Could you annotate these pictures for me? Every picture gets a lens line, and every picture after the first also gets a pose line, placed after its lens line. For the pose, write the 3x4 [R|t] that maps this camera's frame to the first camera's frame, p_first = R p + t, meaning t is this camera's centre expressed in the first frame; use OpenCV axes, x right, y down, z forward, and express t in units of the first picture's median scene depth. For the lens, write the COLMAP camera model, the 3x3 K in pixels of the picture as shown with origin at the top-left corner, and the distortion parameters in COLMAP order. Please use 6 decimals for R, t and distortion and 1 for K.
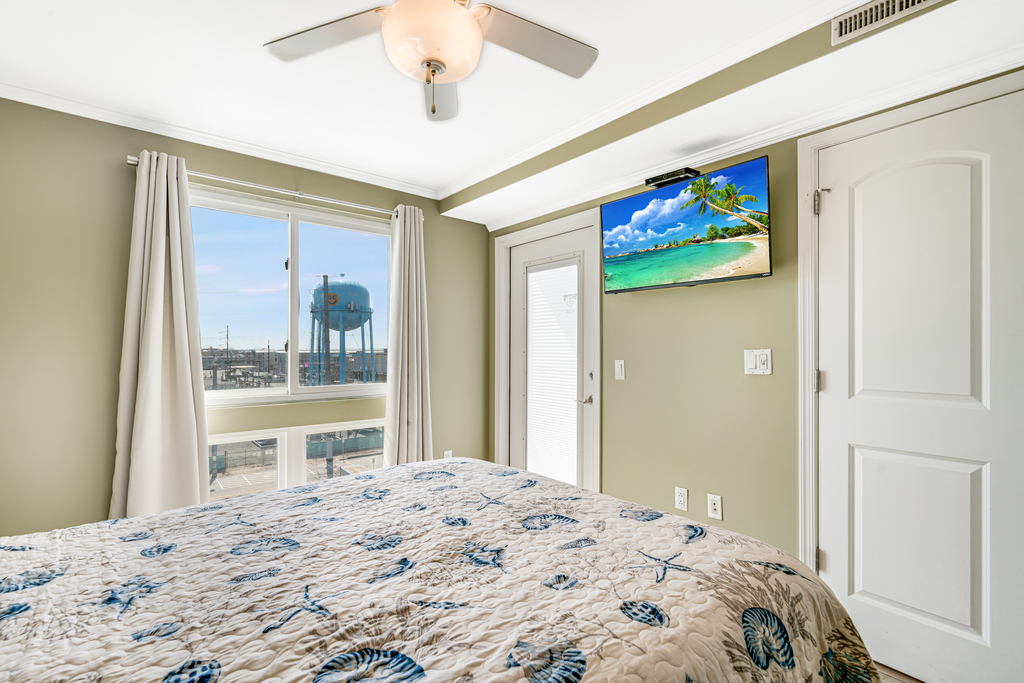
lens RADIAL K [[463.6, 0, 503.5], [0, 463.6, 350.5], [0, 0, 1]] dist [0.004003, -0.000051]
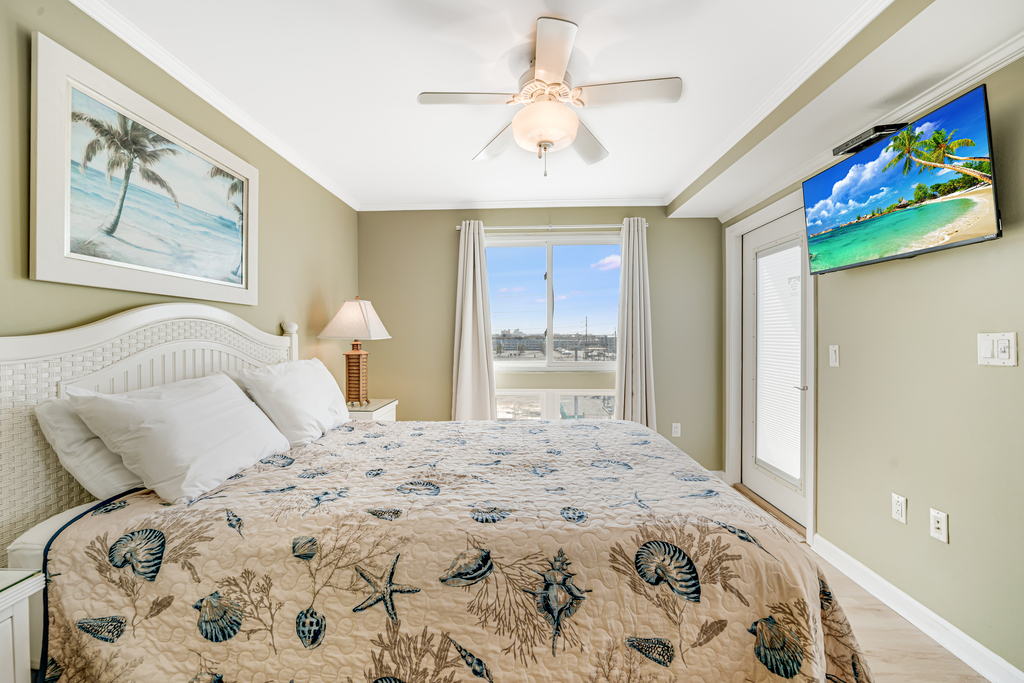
lens RADIAL K [[405.2, 0, 508.7], [0, 405.2, 344.2], [0, 0, 1]] dist [-0.001824, -0.000787]
pose [[0.751156, 0.011019, -0.660033, 0.373135], [0.003643, 0.999776, 0.020837, -0.001133], [0.660114, -0.018056, 0.750948, -0.033781]]
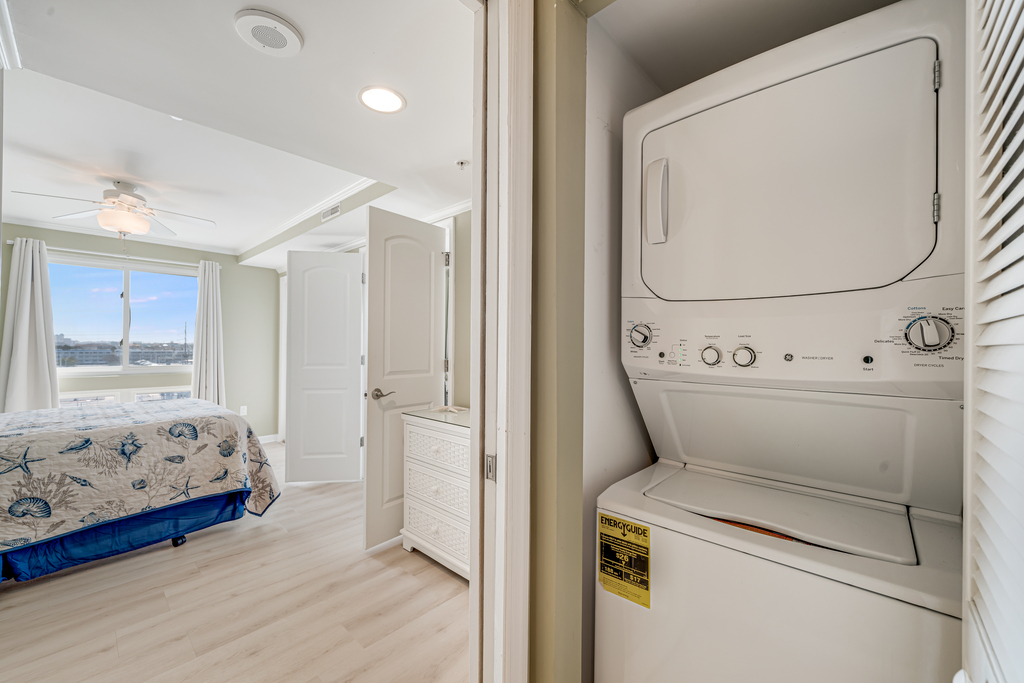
lens RADIAL K [[405.2, 0, 508.7], [0, 405.2, 344.2], [0, 0, 1]] dist [-0.001824, -0.000787]
pose [[0.990335, 0.007438, 0.138497, 0.991292], [-0.006578, 0.999956, -0.006664, -0.003378], [-0.138540, 0.005688, 0.990340, -0.903213]]
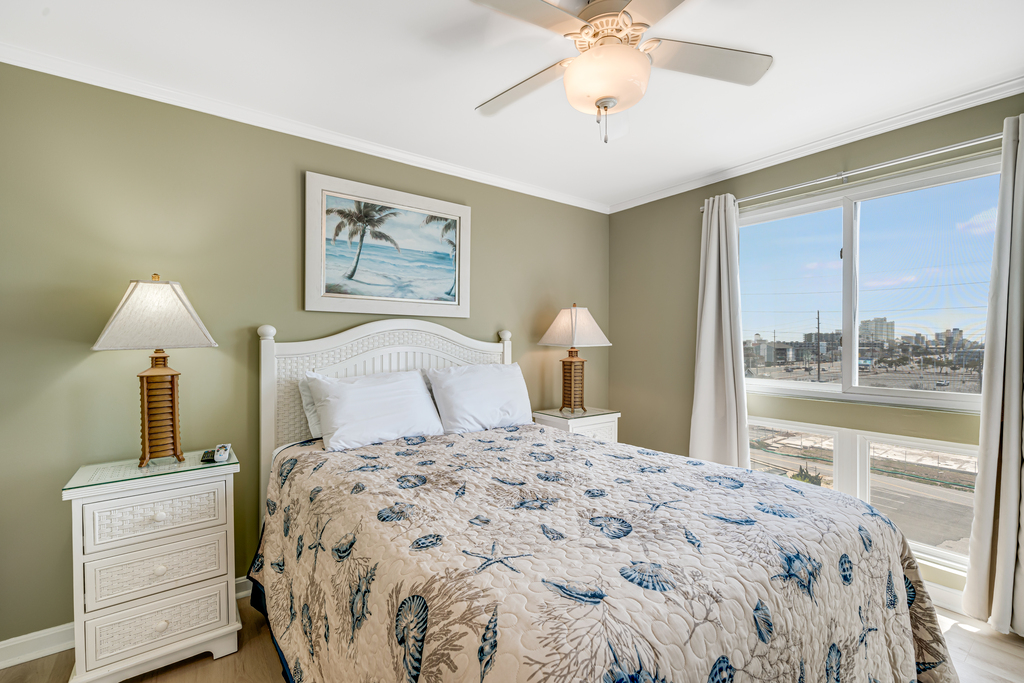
lens RADIAL K [[443.1, 0, 515.0], [0, 443.1, 352.1], [0, 0, 1]] dist [0.001453, 0.000049]
pose [[-0.026453, 0.023466, -0.999375, 0.590036], [-0.003938, 0.999714, 0.023578, -0.005950], [0.999642, 0.004560, -0.026353, 0.485289]]
